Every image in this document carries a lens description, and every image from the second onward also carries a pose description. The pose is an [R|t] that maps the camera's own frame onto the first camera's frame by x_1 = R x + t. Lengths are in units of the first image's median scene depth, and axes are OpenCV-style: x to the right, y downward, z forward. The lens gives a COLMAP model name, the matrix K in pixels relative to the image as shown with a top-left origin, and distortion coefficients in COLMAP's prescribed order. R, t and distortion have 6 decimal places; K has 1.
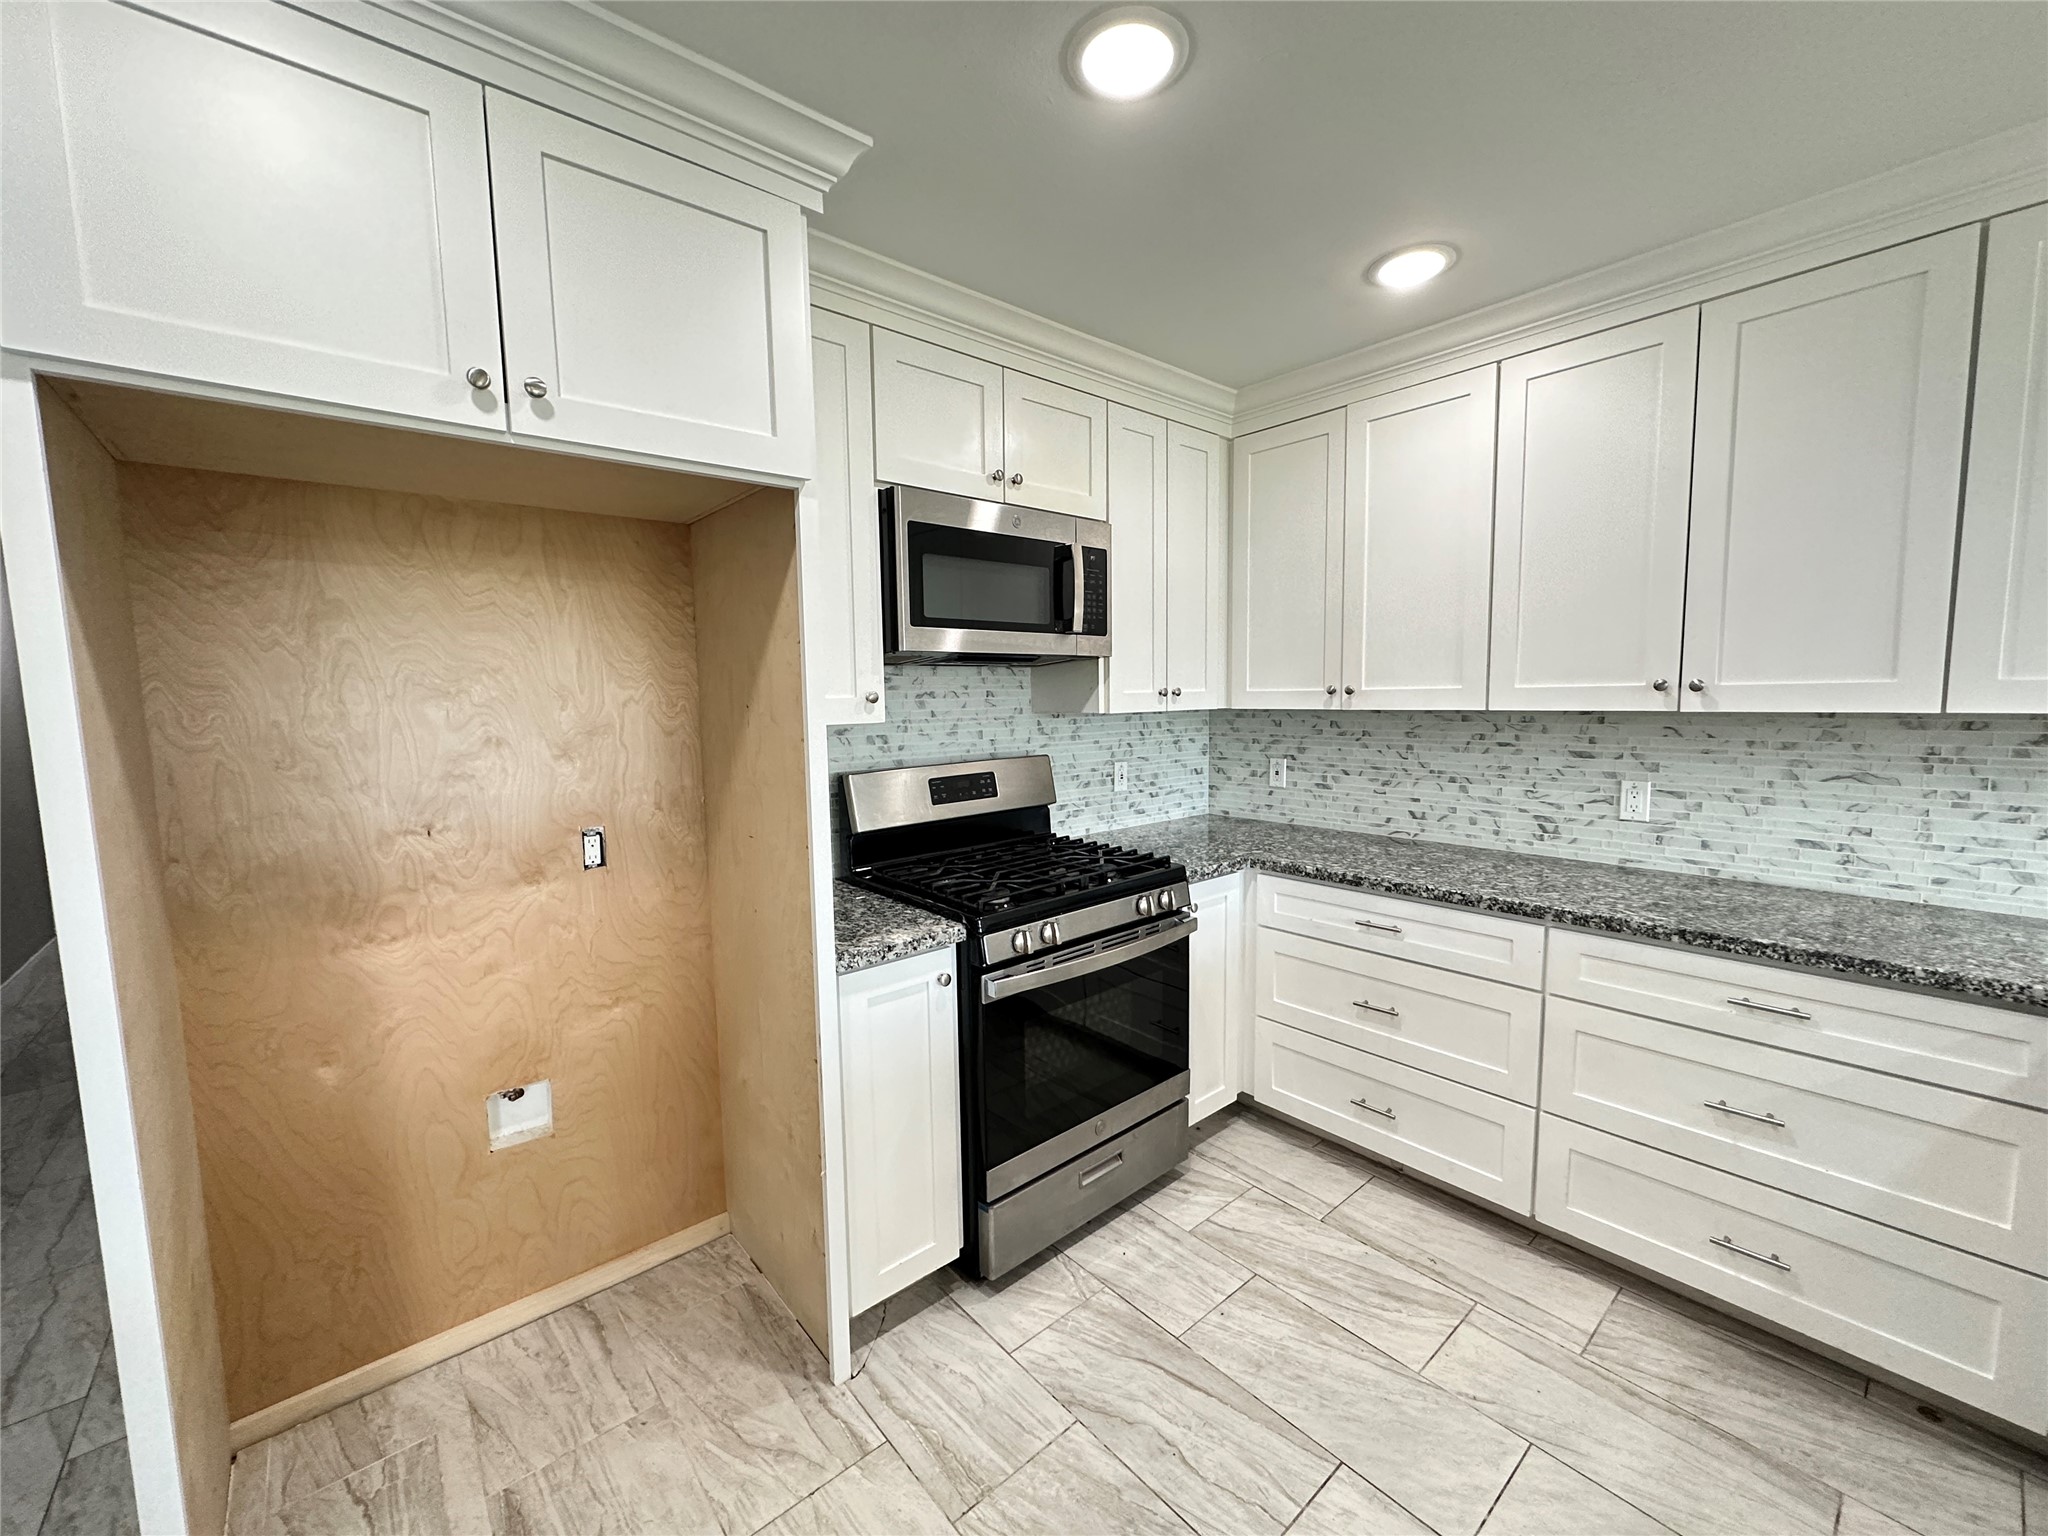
lens RADIAL K [[816.8, 0, 1025.8], [0, 816.8, 768.5], [0, 0, 1]] dist [-0.003382, 0.001123]
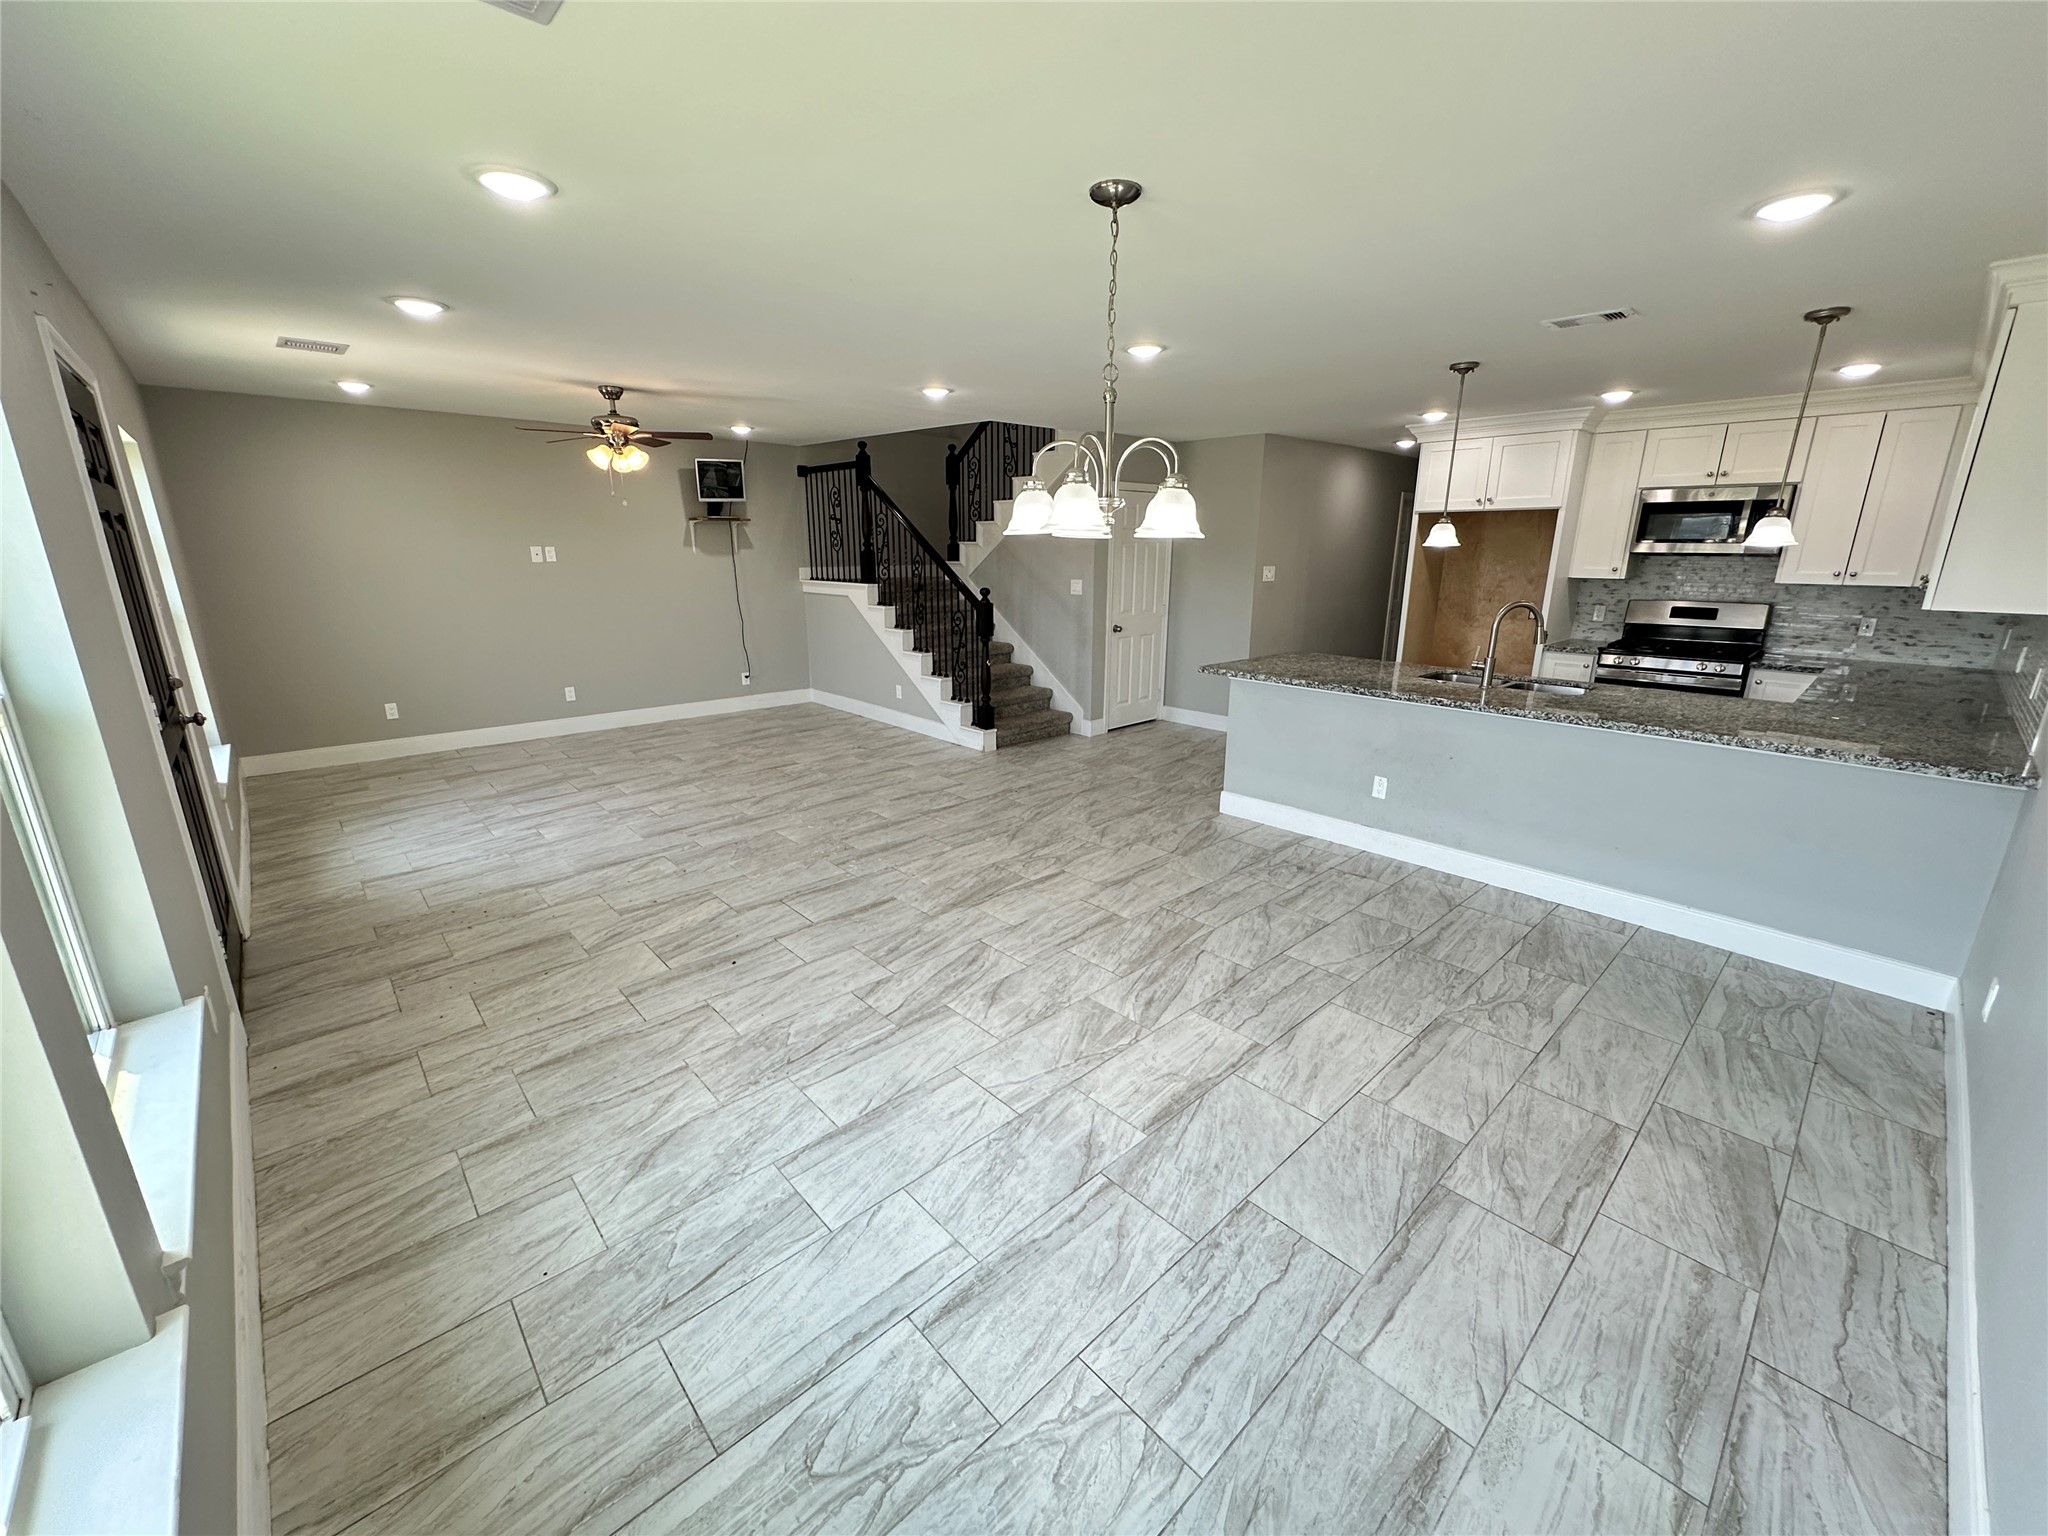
lens RADIAL K [[816.8, 0, 1025.8], [0, 816.8, 768.5], [0, 0, 1]] dist [-0.003382, 0.001123]
pose [[0.034686, 0.278044, -0.959942, 2.316660], [-0.098626, 0.956784, 0.273565, 0.001948], [0.994520, 0.085186, 0.060609, -0.997721]]
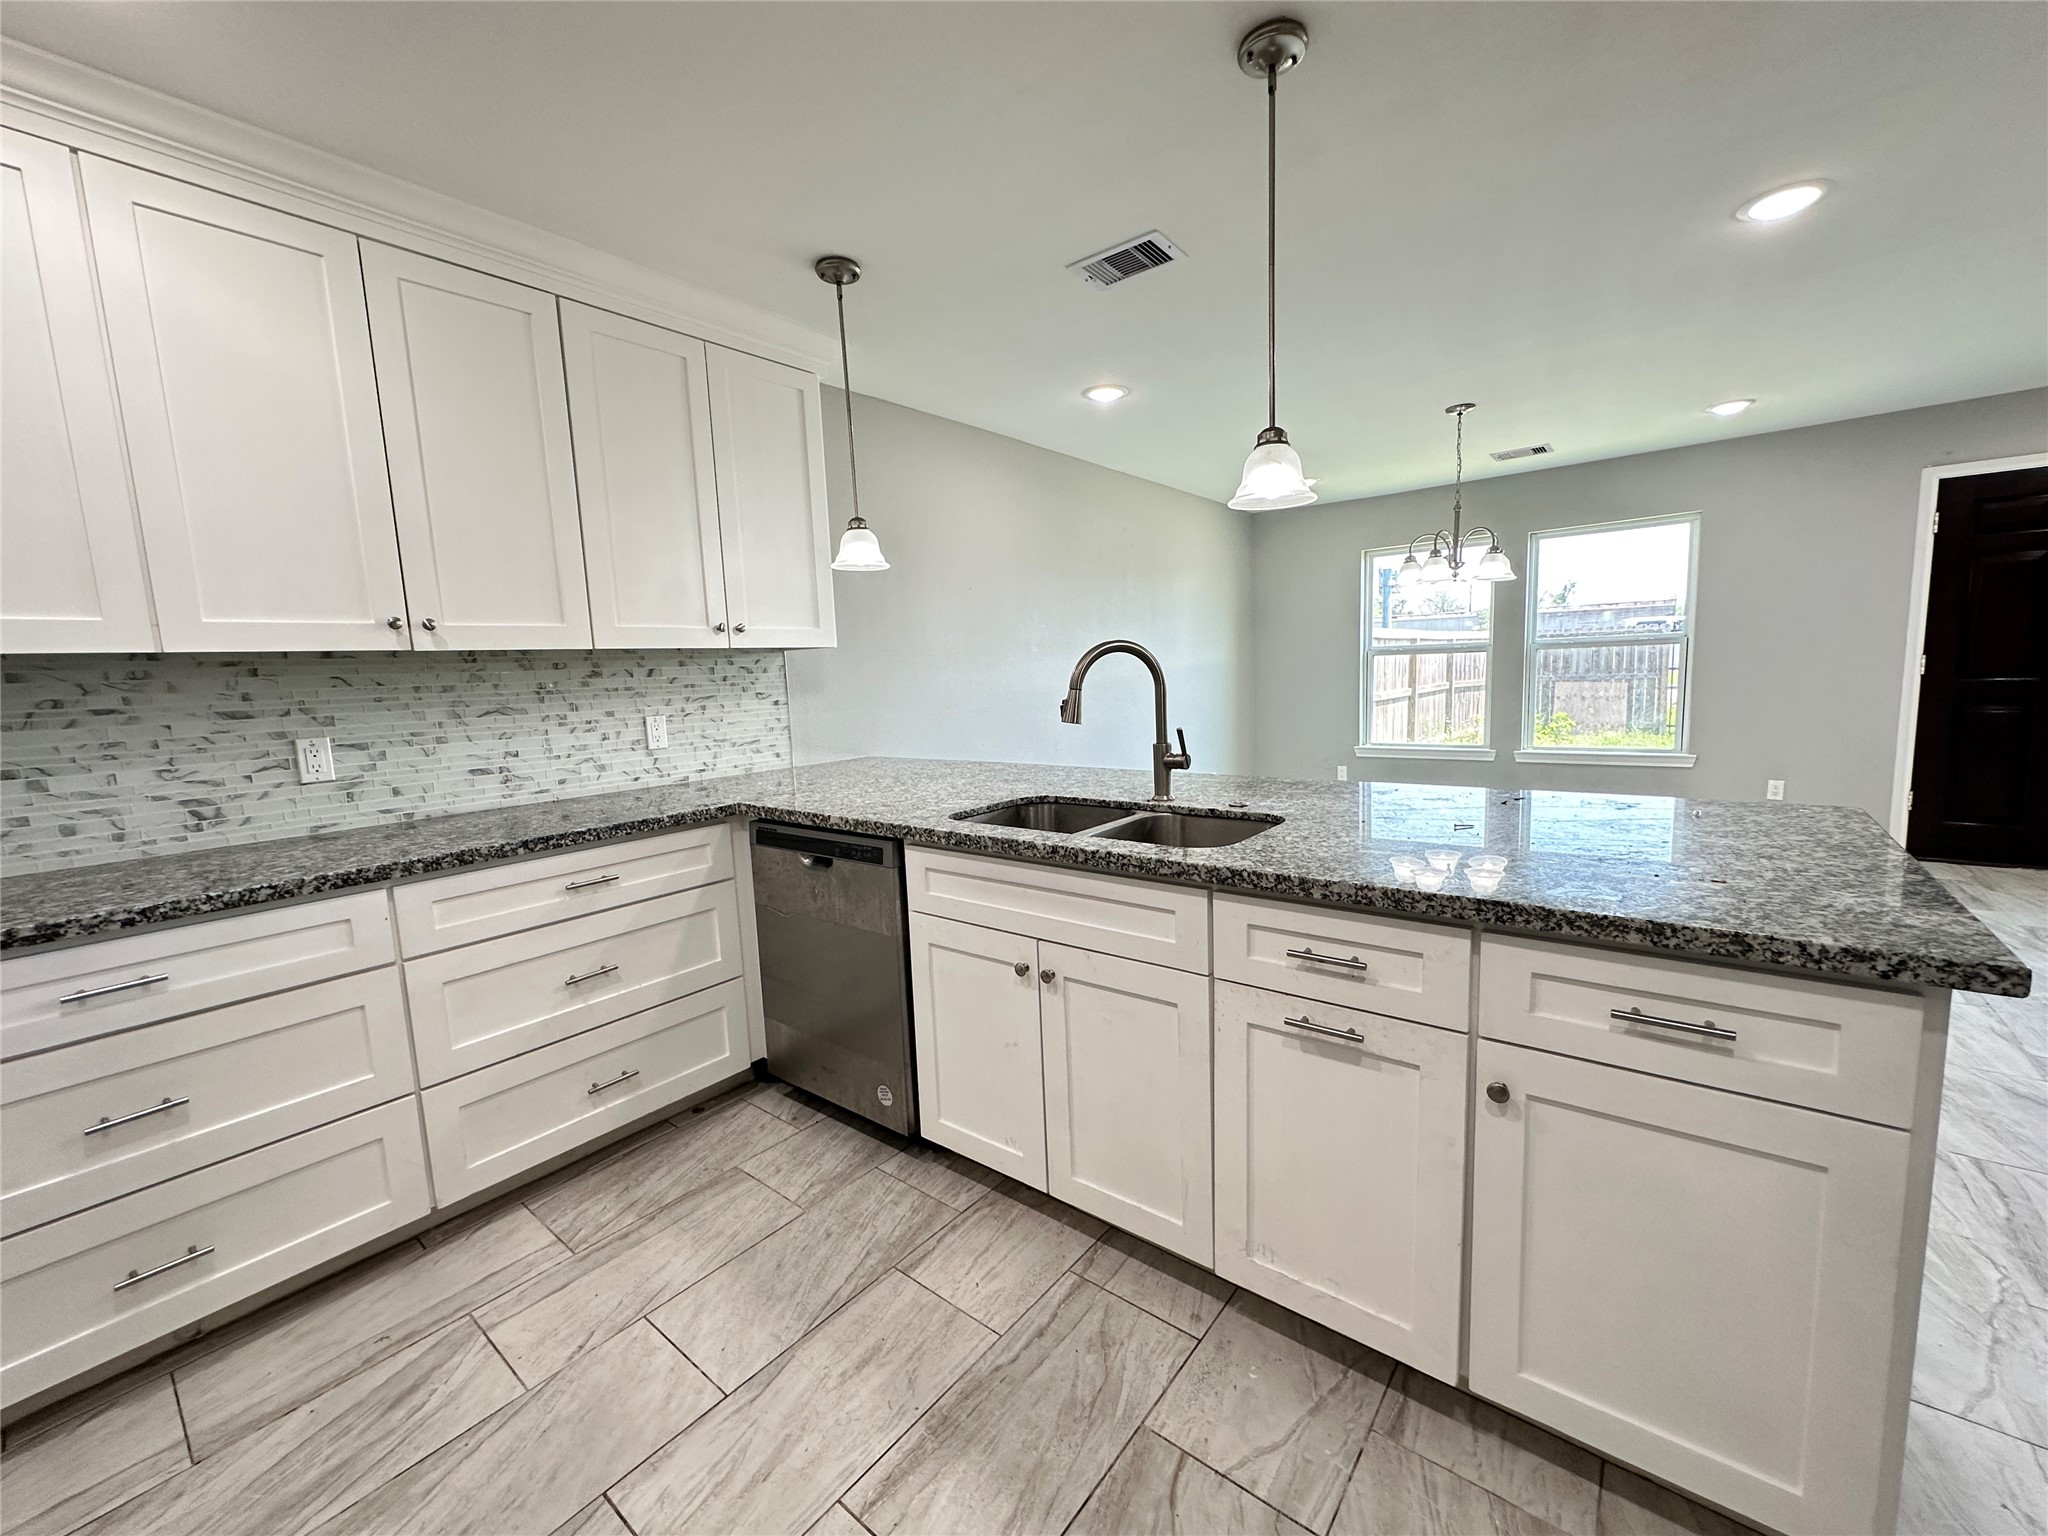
lens RADIAL K [[816.8, 0, 1025.8], [0, 816.8, 768.5], [0, 0, 1]] dist [-0.003382, 0.001123]
pose [[-0.187198, -0.099294, 0.977291, -0.299703], [0.133850, 0.983021, 0.125515, 0.042418], [-0.973160, 0.154307, -0.170729, 0.403385]]
